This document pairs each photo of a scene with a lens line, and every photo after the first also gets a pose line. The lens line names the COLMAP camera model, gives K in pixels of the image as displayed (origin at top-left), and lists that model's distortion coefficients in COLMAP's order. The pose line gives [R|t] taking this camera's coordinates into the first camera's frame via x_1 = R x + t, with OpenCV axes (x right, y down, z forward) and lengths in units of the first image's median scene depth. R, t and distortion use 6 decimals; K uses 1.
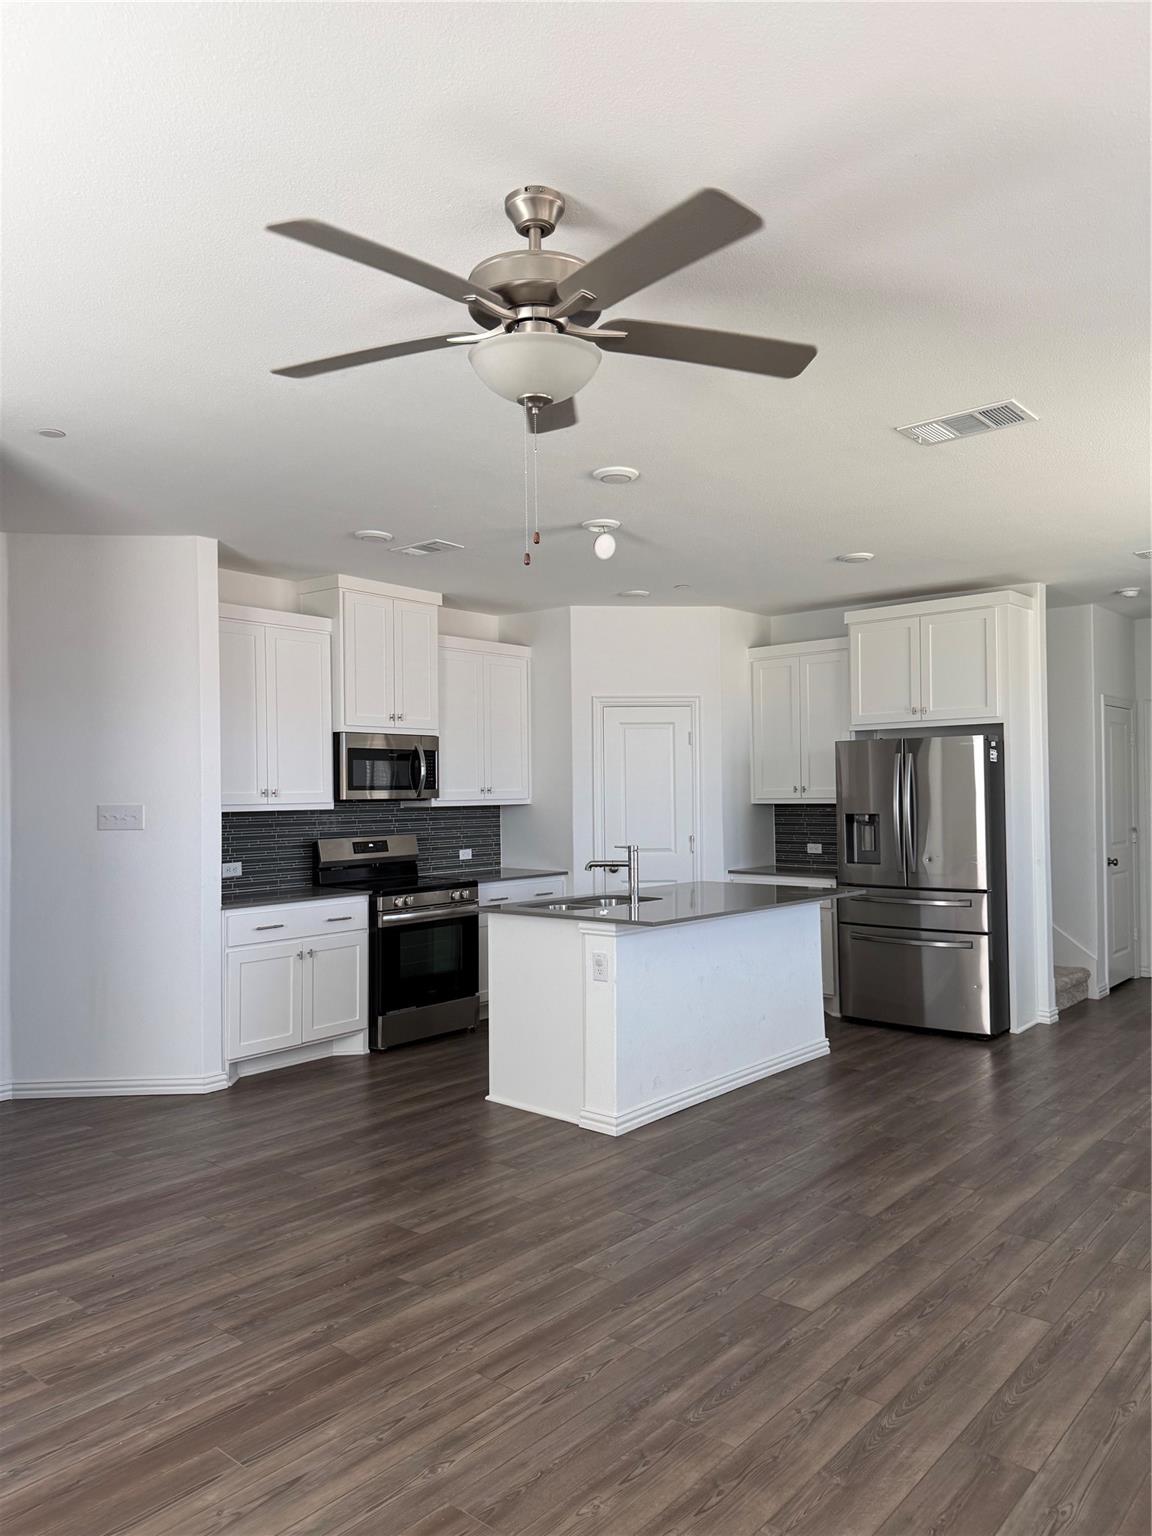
lens RADIAL K [[1077.8, 0, 580.2], [0, 1077.8, 765.0], [0, 0, 1]] dist [0.134557, -0.168256]
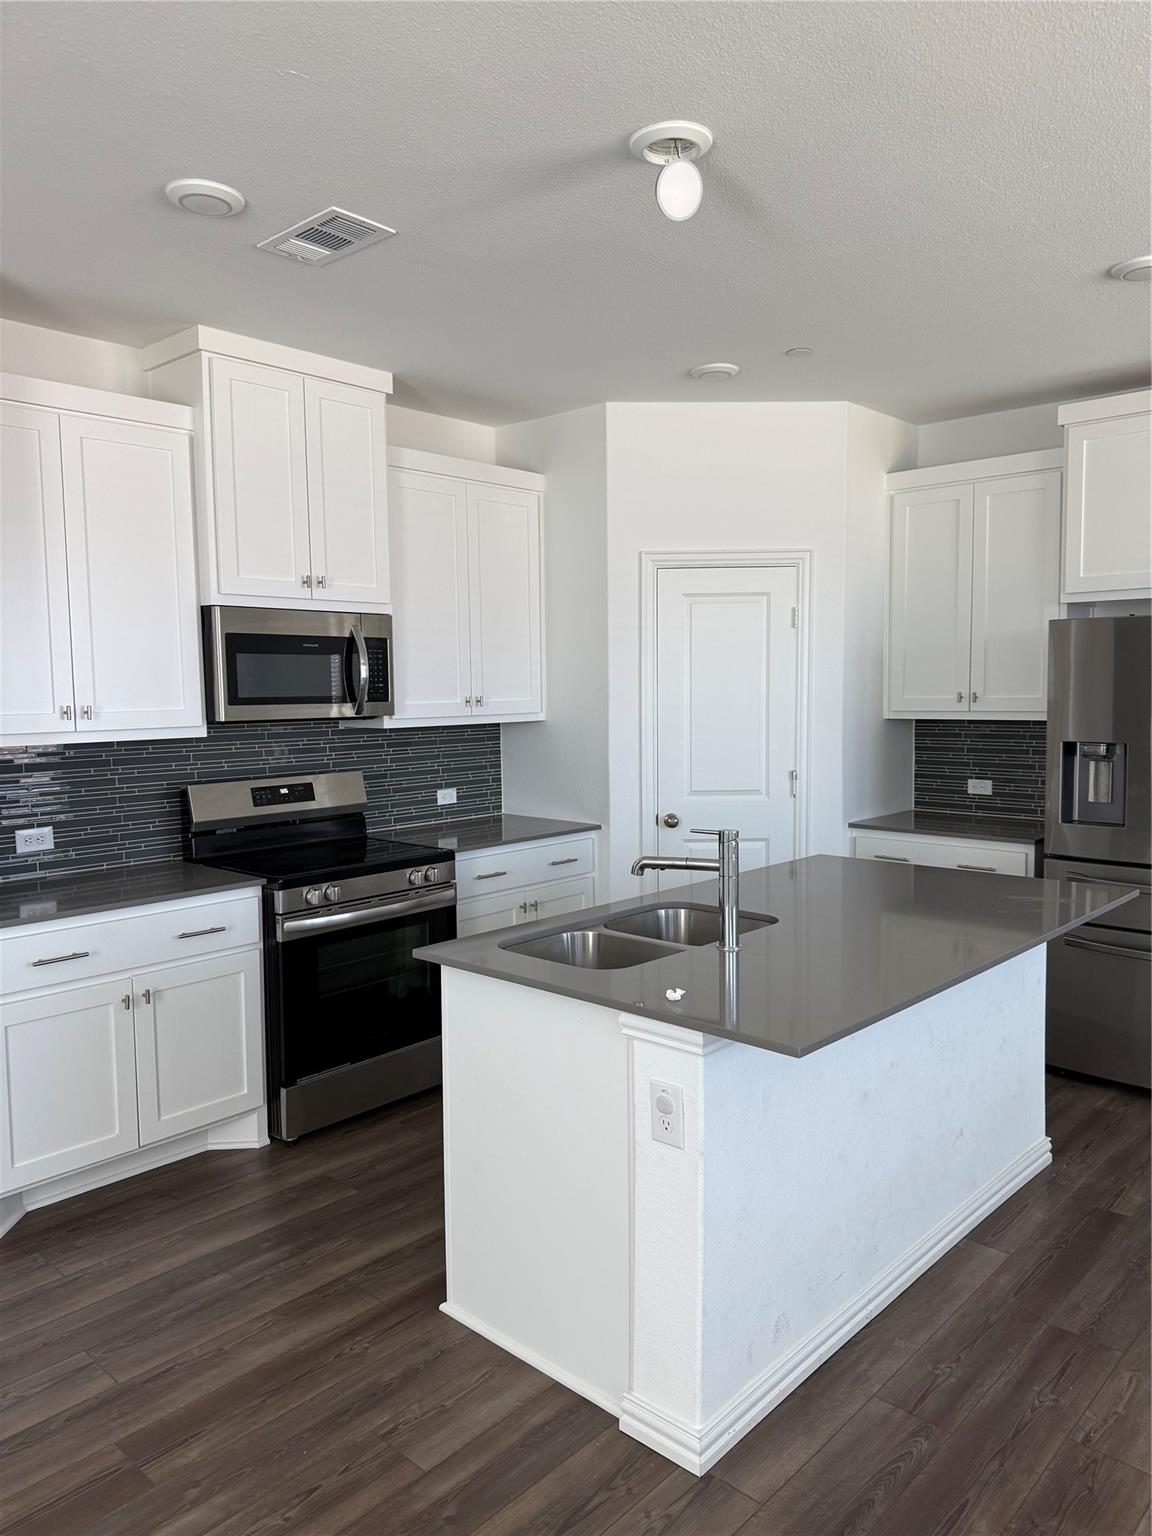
lens RADIAL K [[1077.8, 0, 580.2], [0, 1077.8, 765.0], [0, 0, 1]] dist [0.134557, -0.168256]
pose [[0.999375, 0.002596, -0.035253, -0.001462], [0.001106, 0.994514, 0.104599, -0.006250], [0.035331, -0.104573, 0.993889, 0.394249]]
